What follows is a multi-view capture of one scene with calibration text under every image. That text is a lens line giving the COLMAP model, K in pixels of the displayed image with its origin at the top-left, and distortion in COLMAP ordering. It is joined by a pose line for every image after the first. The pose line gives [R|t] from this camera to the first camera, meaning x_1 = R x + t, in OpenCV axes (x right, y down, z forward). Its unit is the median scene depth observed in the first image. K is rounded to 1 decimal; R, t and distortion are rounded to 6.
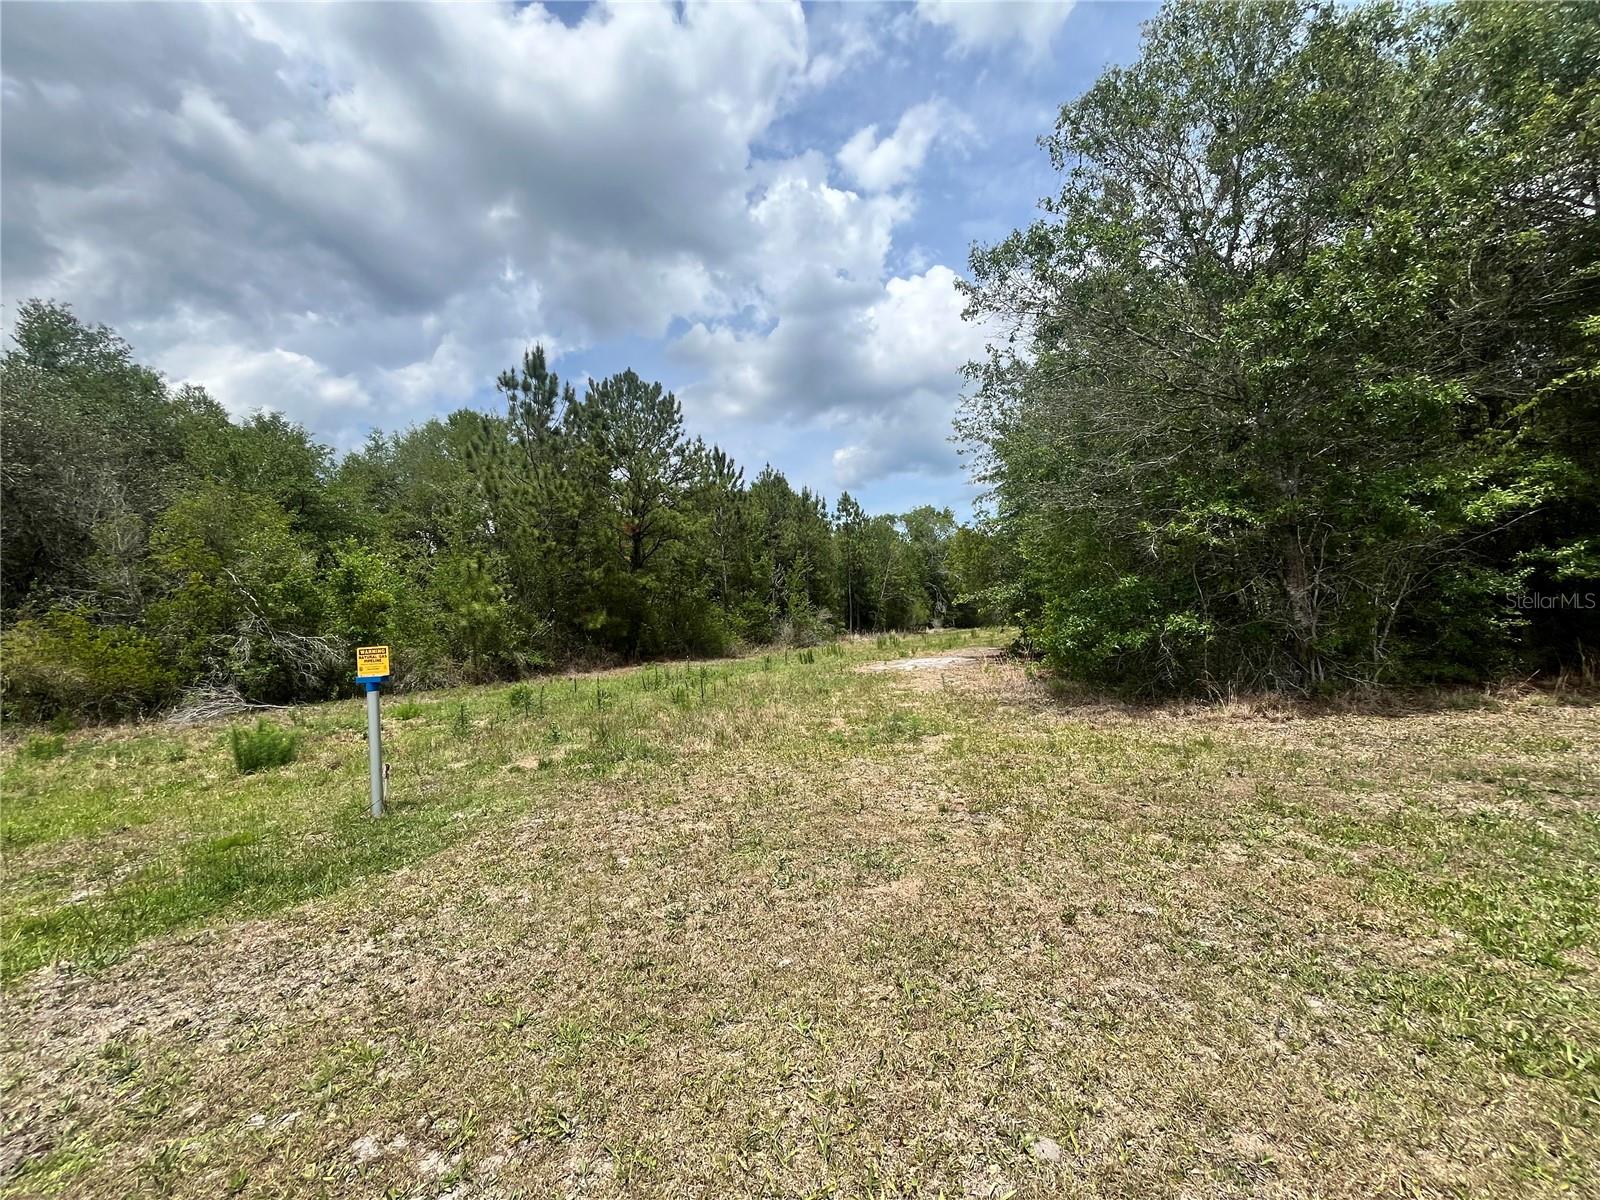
lens RADIAL K [[647.8, 0, 795.5], [0, 647.8, 587.8], [0, 0, 1]] dist [-0.001697, -0.000099]
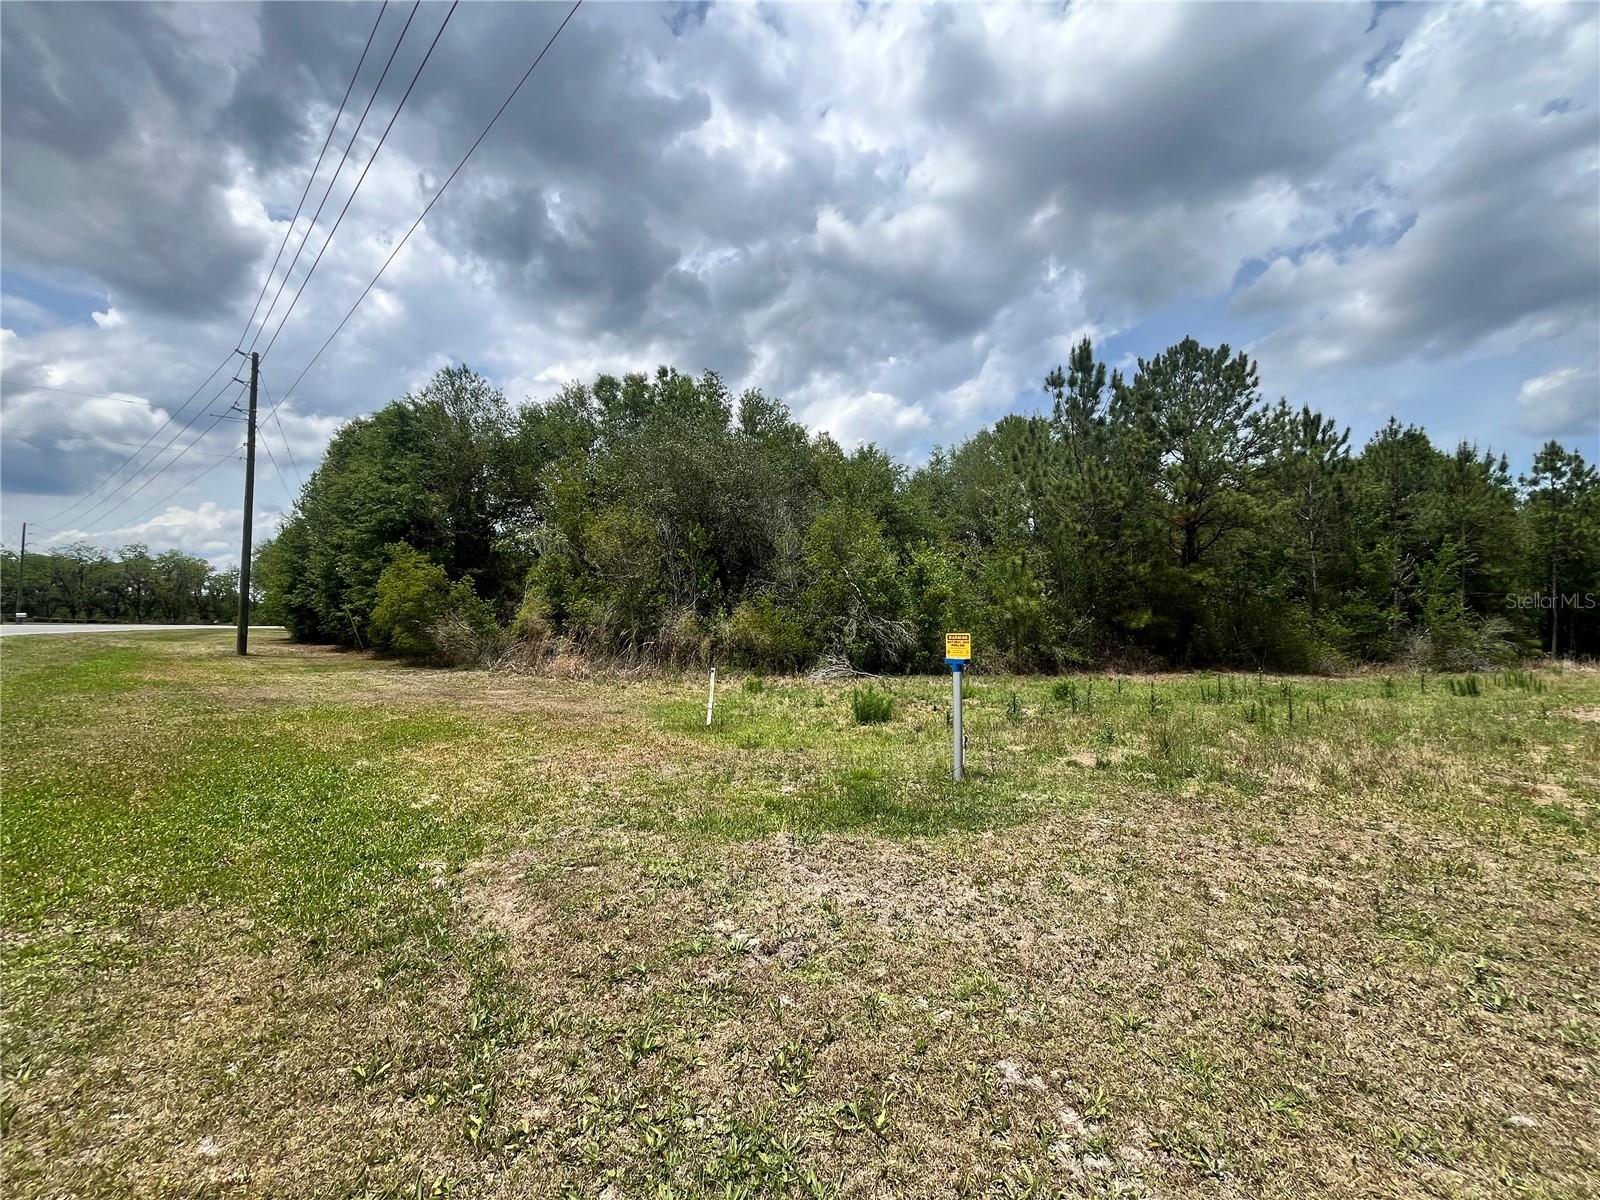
lens RADIAL K [[647.8, 0, 797.4], [0, 647.8, 592.7], [0, 0, 1]] dist [-0.001697, -0.000099]
pose [[0.710984, 0.020472, -0.702910, -0.016953], [-0.010248, 0.999772, 0.018752, -0.000239], [0.703133, -0.006129, 0.711032, -0.009316]]
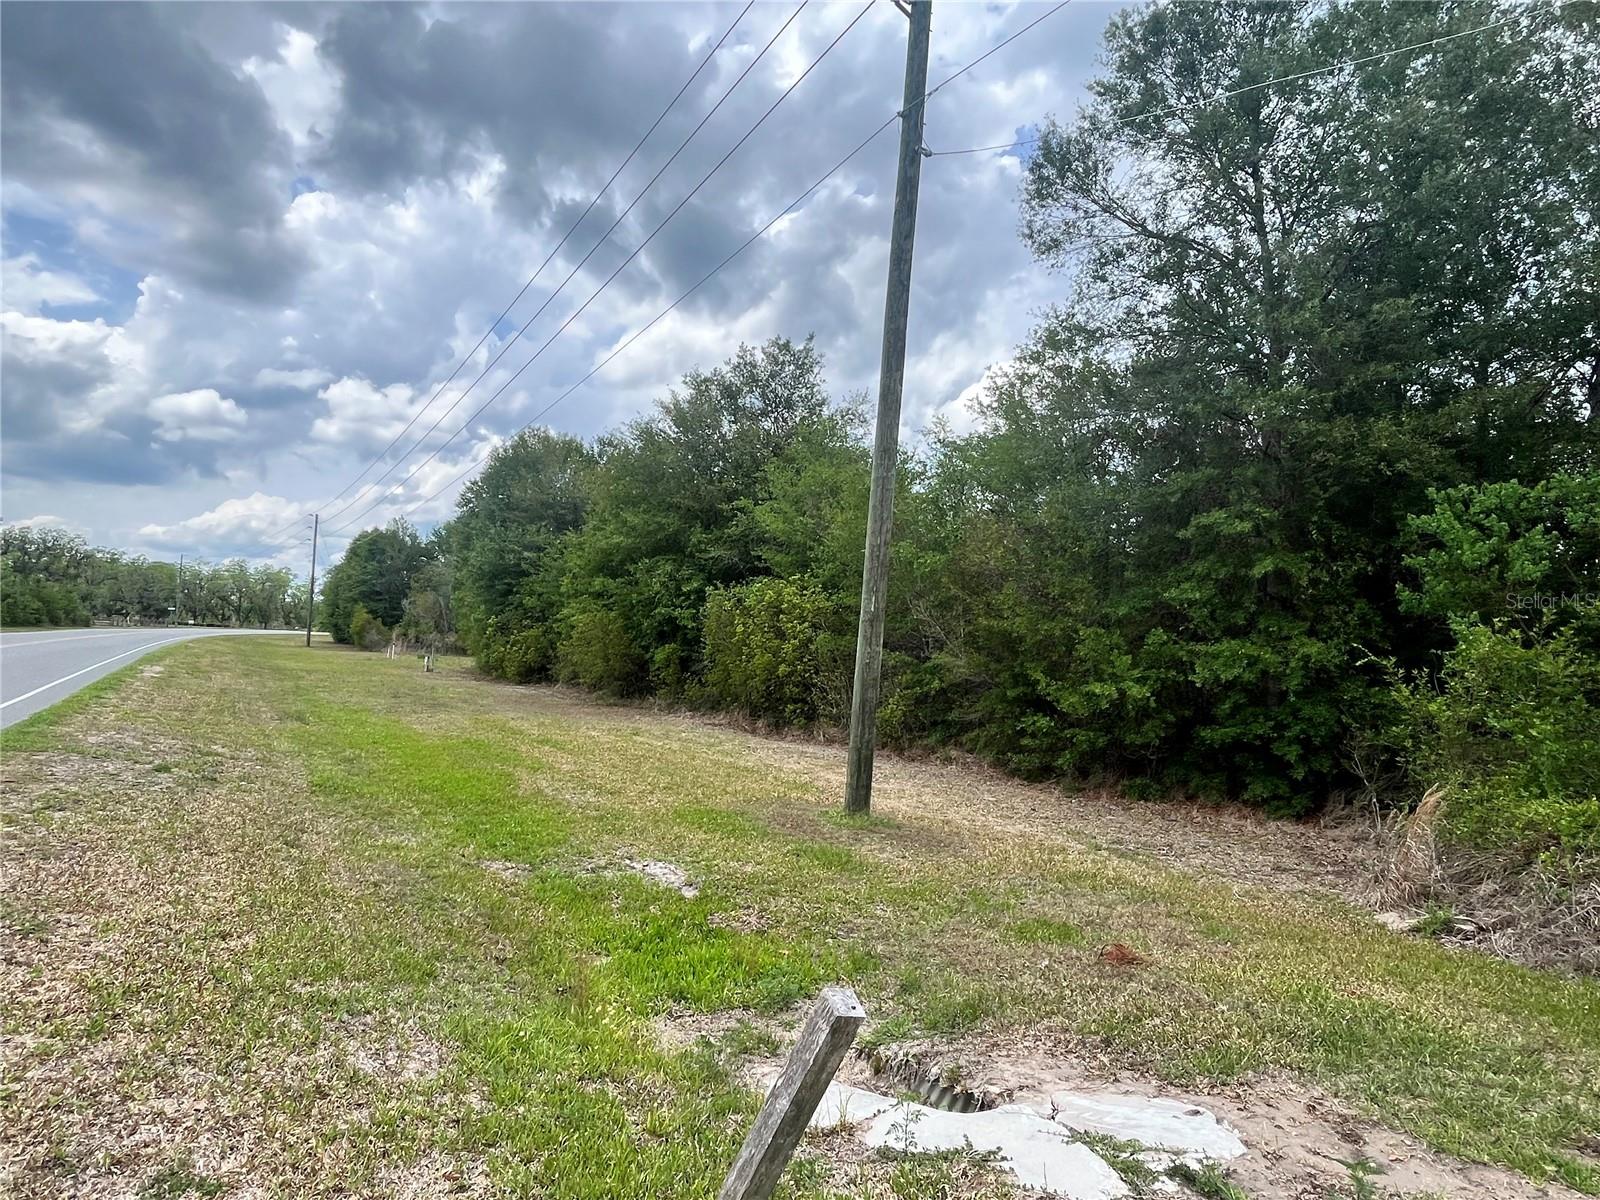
lens RADIAL K [[880.4, 0, 789.1], [0, 880.4, 605.5], [0, 0, 1]] dist [0.002604, -0.002495]
pose [[0.539374, 0.035887, -0.841301, 2.519215], [-0.029052, 0.999290, 0.024001, -0.164075], [0.841565, 0.011496, 0.540034, -0.182231]]
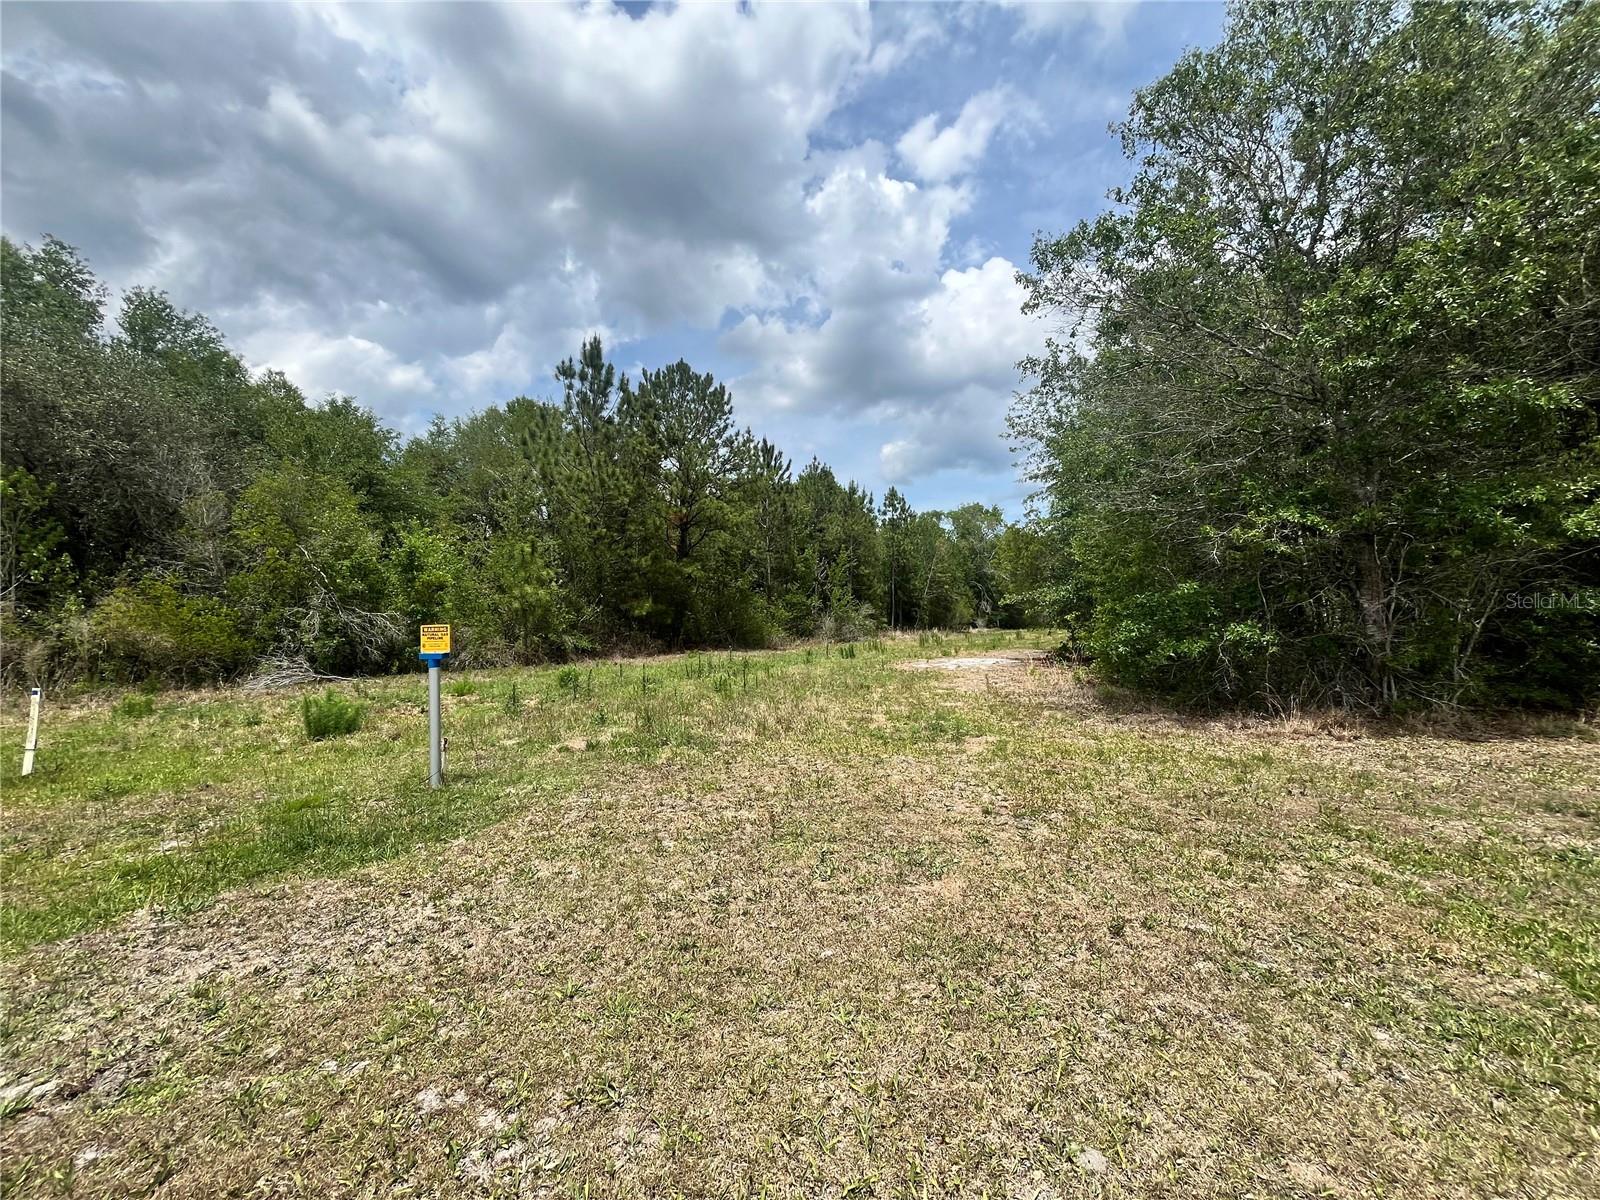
lens RADIAL K [[647.8, 0, 796.4], [0, 647.8, 589.0], [0, 0, 1]] dist [-0.001697, -0.000099]
pose [[0.997306, 0.035314, -0.064297, -0.003352], [-0.034538, 0.999317, 0.013129, -0.000148], [0.064717, -0.010873, 0.997844, -0.000618]]
